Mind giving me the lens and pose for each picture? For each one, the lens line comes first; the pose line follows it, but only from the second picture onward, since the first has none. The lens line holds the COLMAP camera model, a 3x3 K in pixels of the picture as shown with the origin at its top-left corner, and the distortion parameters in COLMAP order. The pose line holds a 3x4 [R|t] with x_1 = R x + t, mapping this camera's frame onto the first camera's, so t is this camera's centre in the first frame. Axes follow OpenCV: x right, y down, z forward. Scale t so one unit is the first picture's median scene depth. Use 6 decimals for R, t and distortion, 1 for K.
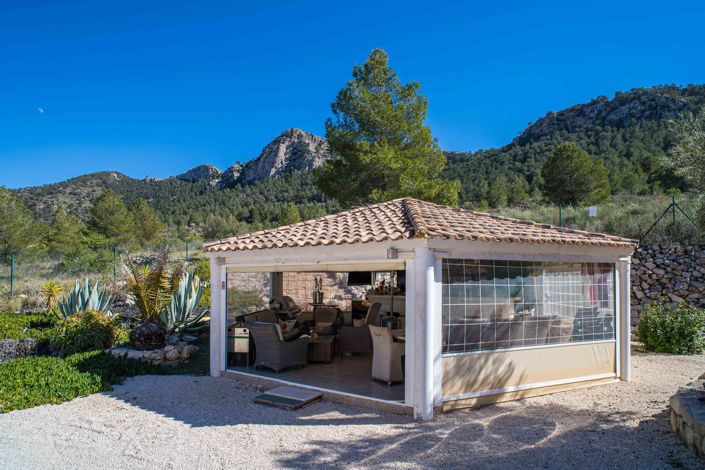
lens RADIAL K [[427.1, 0, 355.4], [0, 427.1, 283.0], [0, 0, 1]] dist [-0.049502, 0.022653]
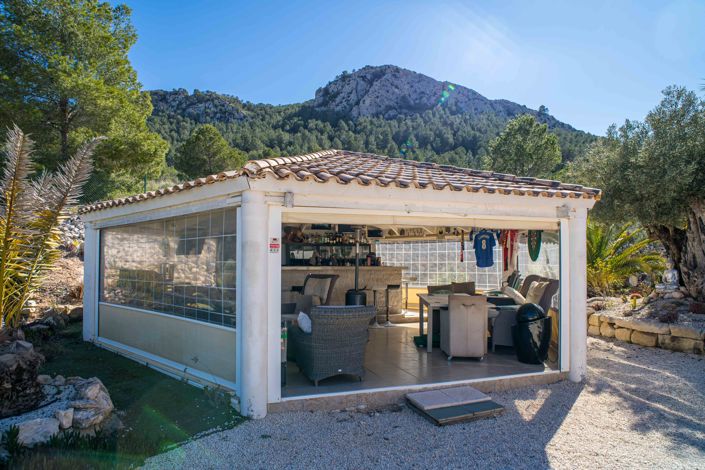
lens RADIAL K [[427.1, 0, 344.4], [0, 427.1, 251.2], [0, 0, 1]] dist [-0.049502, 0.022653]
pose [[0.601358, 0.016897, 0.798801, -0.170195], [0.004597, 0.999687, -0.024607, 0.006885], [-0.798967, 0.018470, 0.601092, 0.147471]]
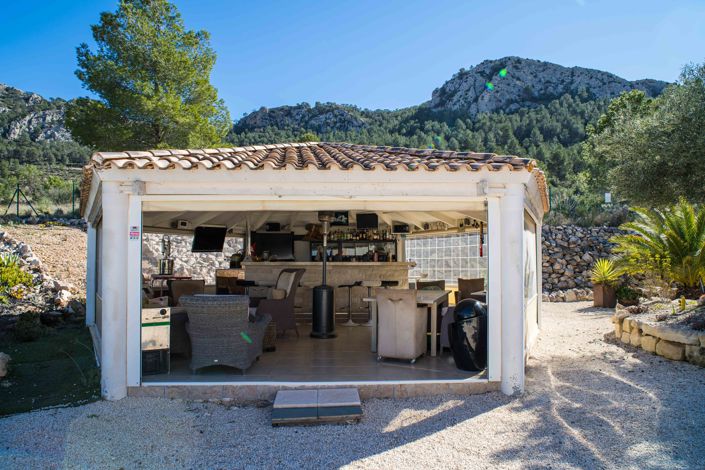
lens RADIAL K [[427.1, 0, 353.0], [0, 427.1, 247.2], [0, 0, 1]] dist [-0.049502, 0.022653]
pose [[0.790969, 0.019493, 0.611545, -0.104235], [0.008719, 0.999032, -0.043122, 0.012676], [-0.611794, 0.039440, 0.790034, 0.094170]]
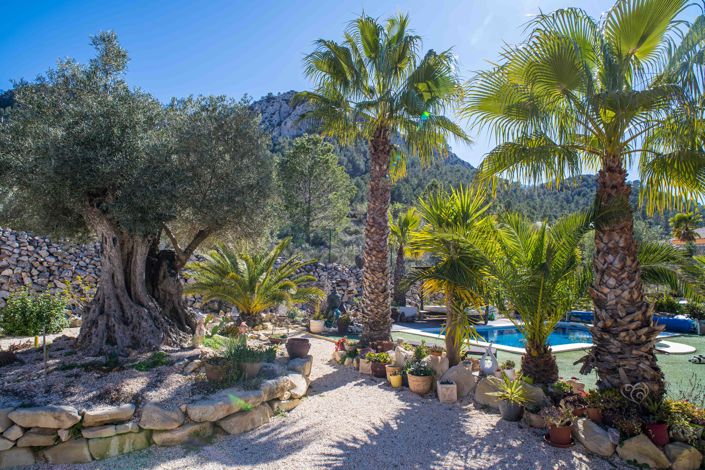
lens RADIAL K [[409.4, 0, 373.4], [0, 409.4, 227.7], [0, 0, 1]] dist [-0.043601, -0.004062]
pose [[0.408672, 0.128193, 0.903634, 0.133376], [-0.028811, 0.991405, -0.127615, -0.002062], [-0.912227, 0.026118, 0.408853, -0.183233]]
